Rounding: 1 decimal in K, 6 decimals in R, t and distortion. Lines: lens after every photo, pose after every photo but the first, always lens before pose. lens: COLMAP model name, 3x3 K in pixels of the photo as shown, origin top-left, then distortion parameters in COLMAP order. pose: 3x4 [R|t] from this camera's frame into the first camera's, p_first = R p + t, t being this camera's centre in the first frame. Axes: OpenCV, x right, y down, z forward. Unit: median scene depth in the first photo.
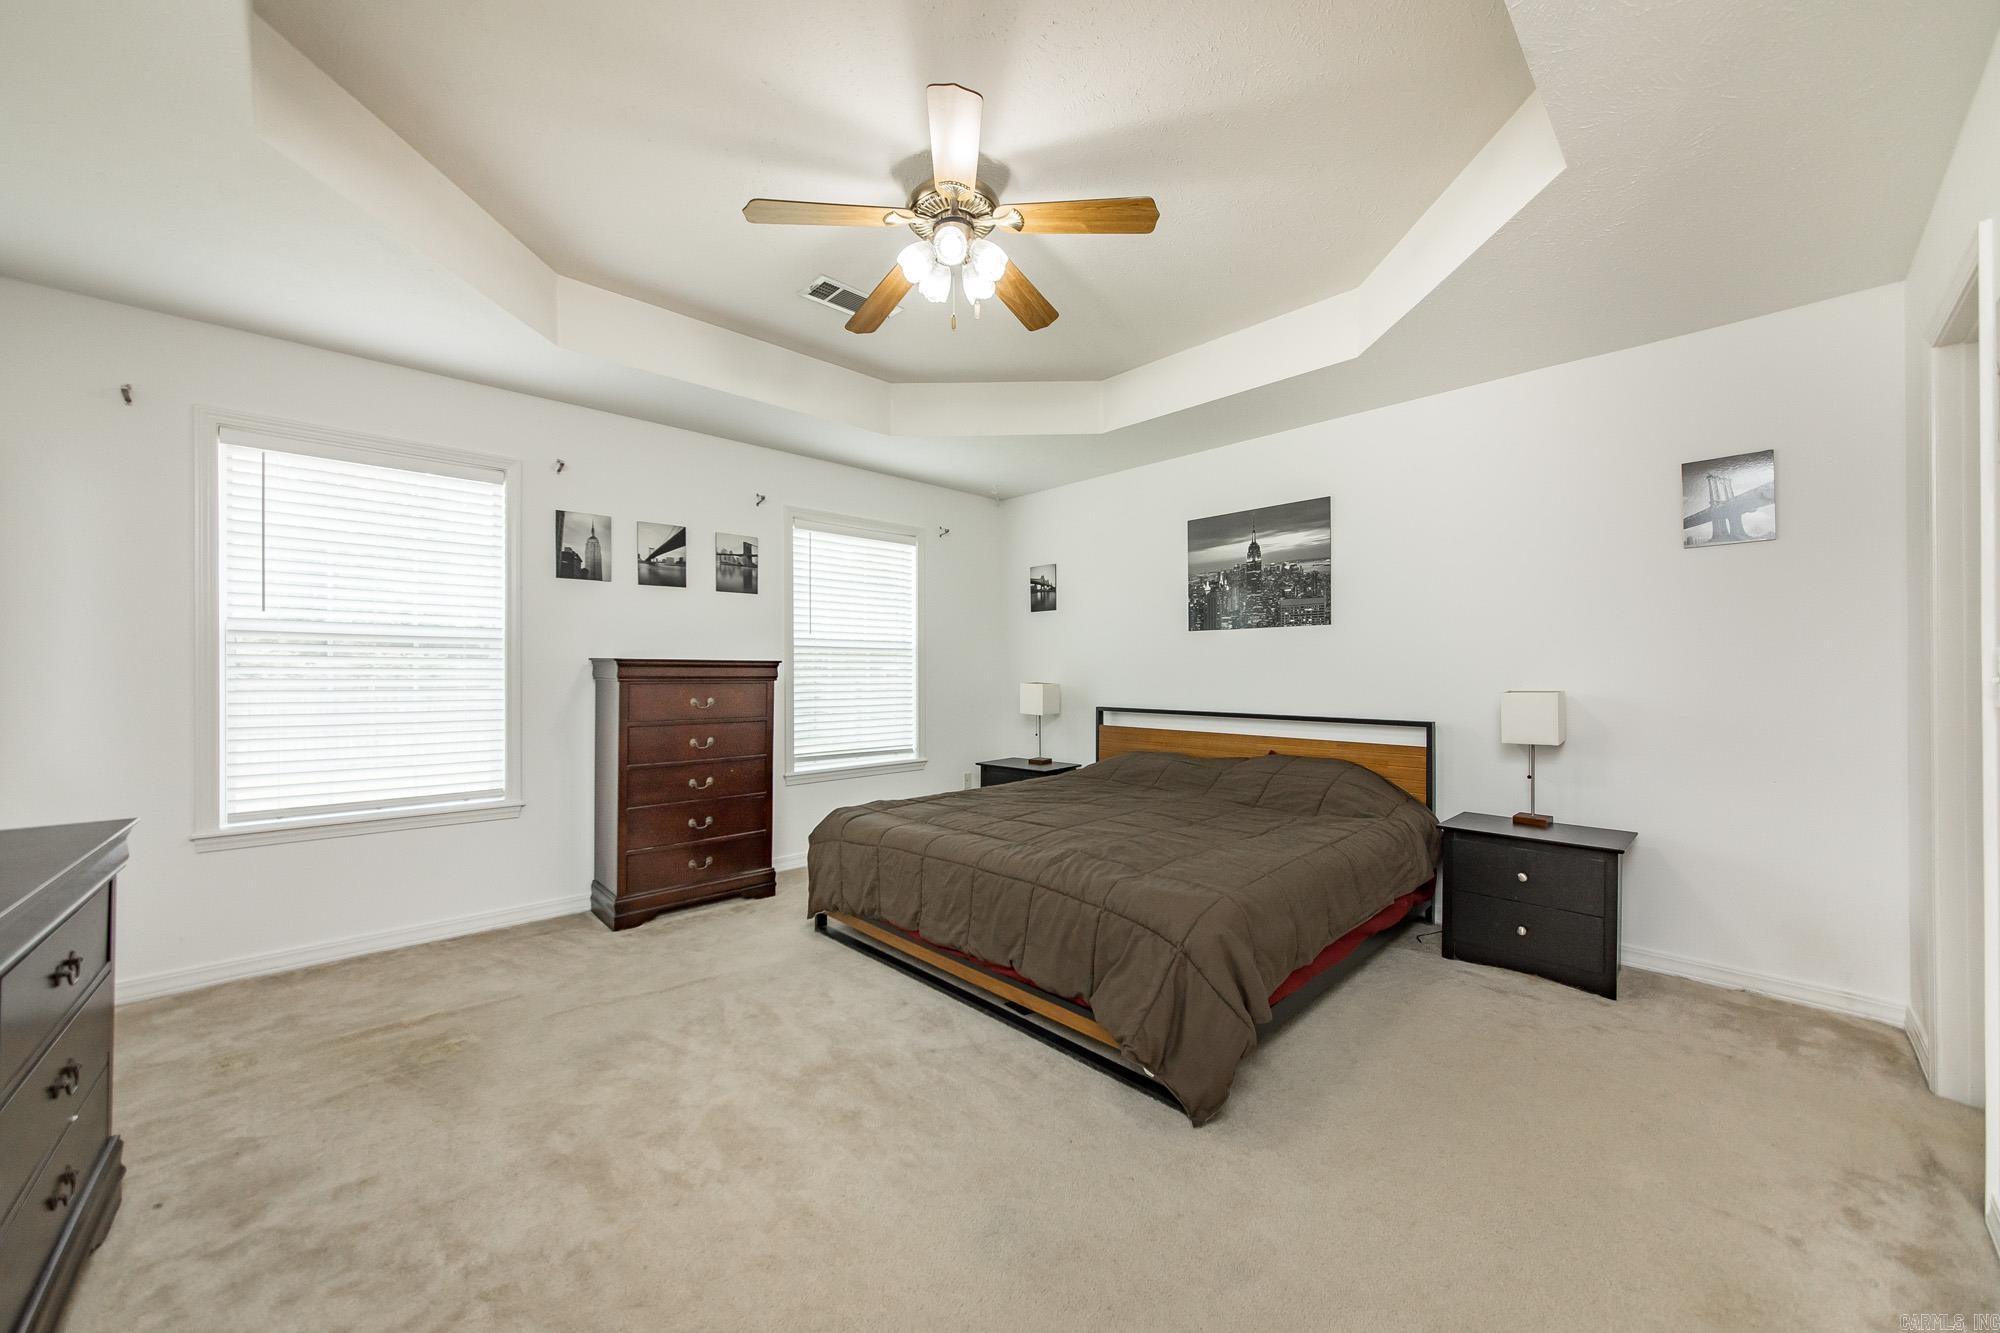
lens RADIAL K [[725.6, 0, 995.0], [0, 725.6, 661.7], [0, 0, 1]] dist [-0.009869, 0.001427]
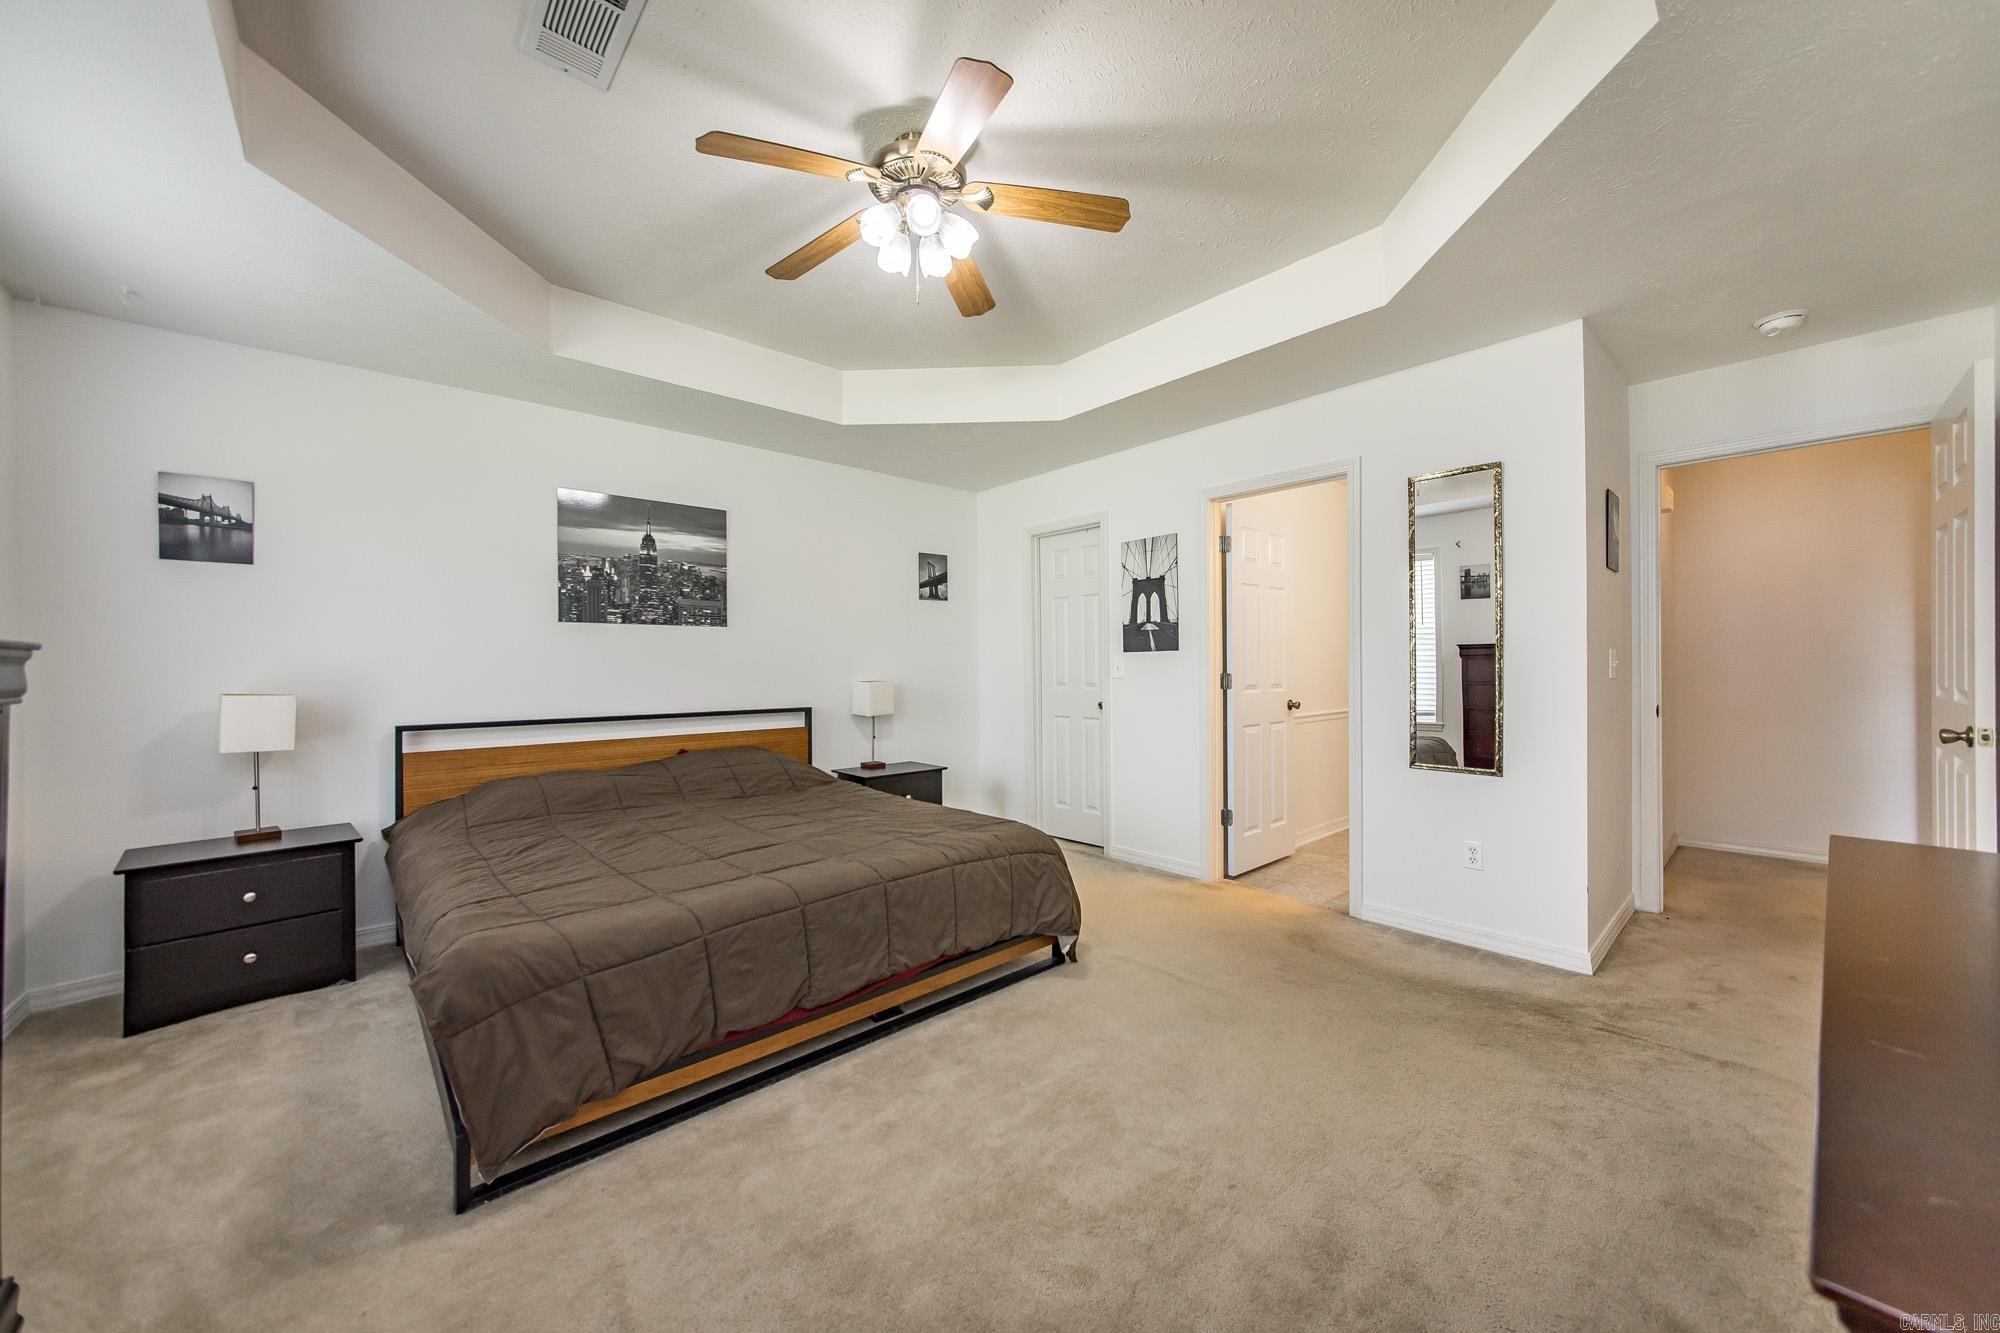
lens RADIAL K [[725.6, 0, 994.2], [0, 725.6, 672.4], [0, 0, 1]] dist [-0.009869, 0.001427]
pose [[0.032941, -0.008742, 0.999419, -0.585636], [-0.007356, 0.999933, 0.008989, 0.004707], [-0.999430, -0.007648, 0.032874, 0.518558]]
